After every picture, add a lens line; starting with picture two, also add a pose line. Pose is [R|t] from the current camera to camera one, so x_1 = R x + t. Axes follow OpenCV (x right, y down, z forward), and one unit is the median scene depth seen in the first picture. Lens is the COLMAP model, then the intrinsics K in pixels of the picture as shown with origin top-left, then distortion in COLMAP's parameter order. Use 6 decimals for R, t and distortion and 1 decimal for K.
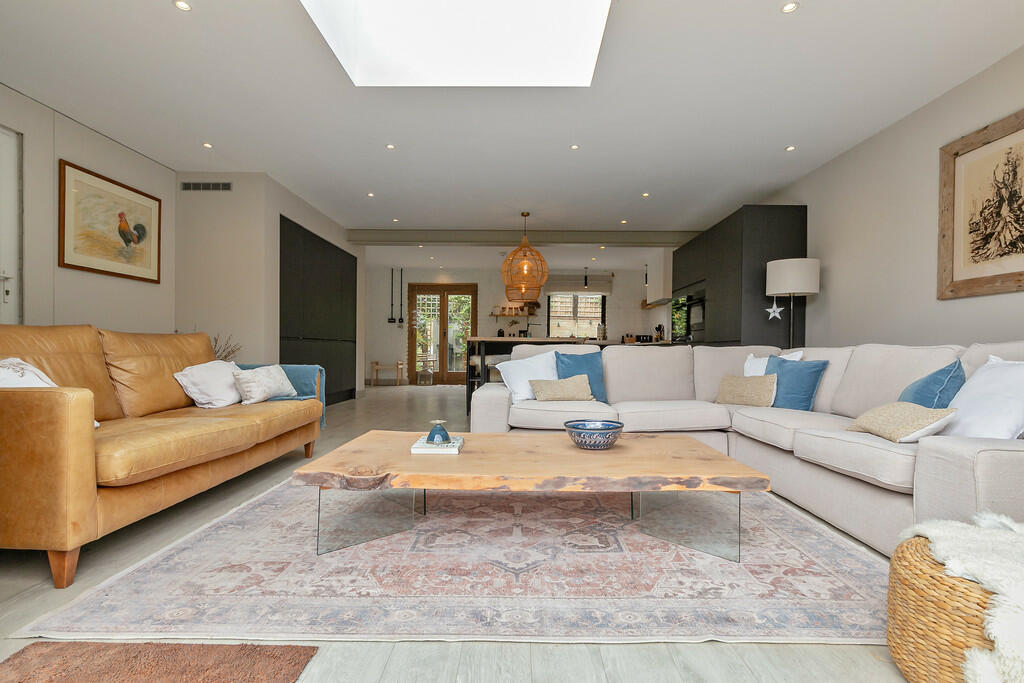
lens RADIAL K [[475.6, 0, 510.8], [0, 475.6, 348.8], [0, 0, 1]] dist [0.000477, -0.000157]
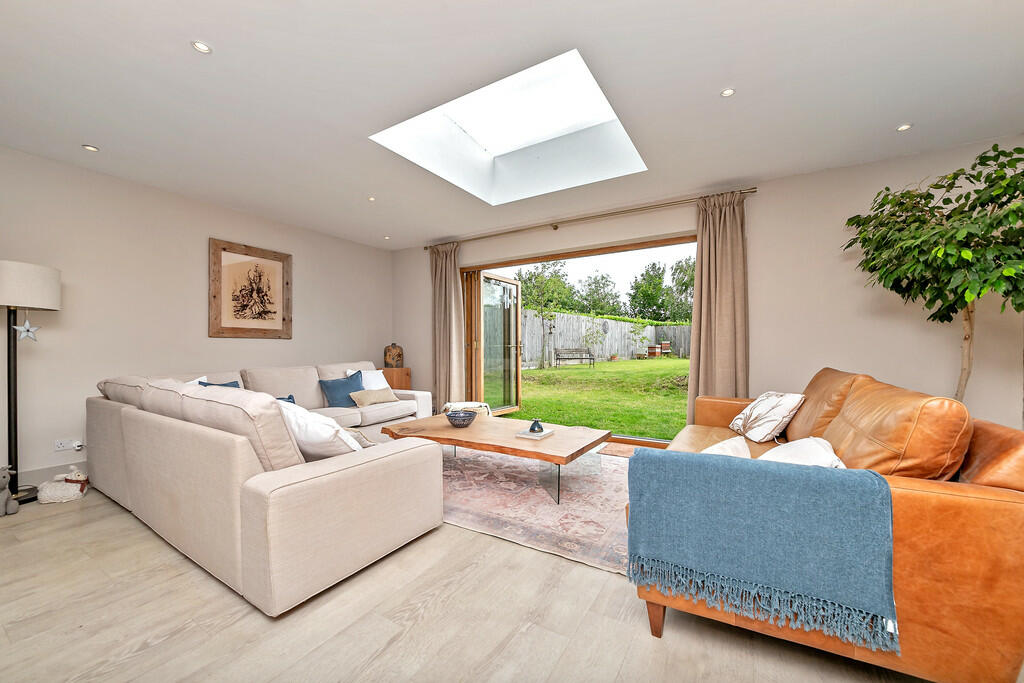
lens RADIAL K [[390.7, 0, 512.0], [0, 390.7, 341.5], [0, 0, 1]] dist [-0.000369, 0.000048]
pose [[-0.857732, 0.007014, 0.514049, -0.638585], [0.001293, 0.999933, -0.011487, -0.085271], [-0.514095, -0.009188, -0.857684, 1.787449]]
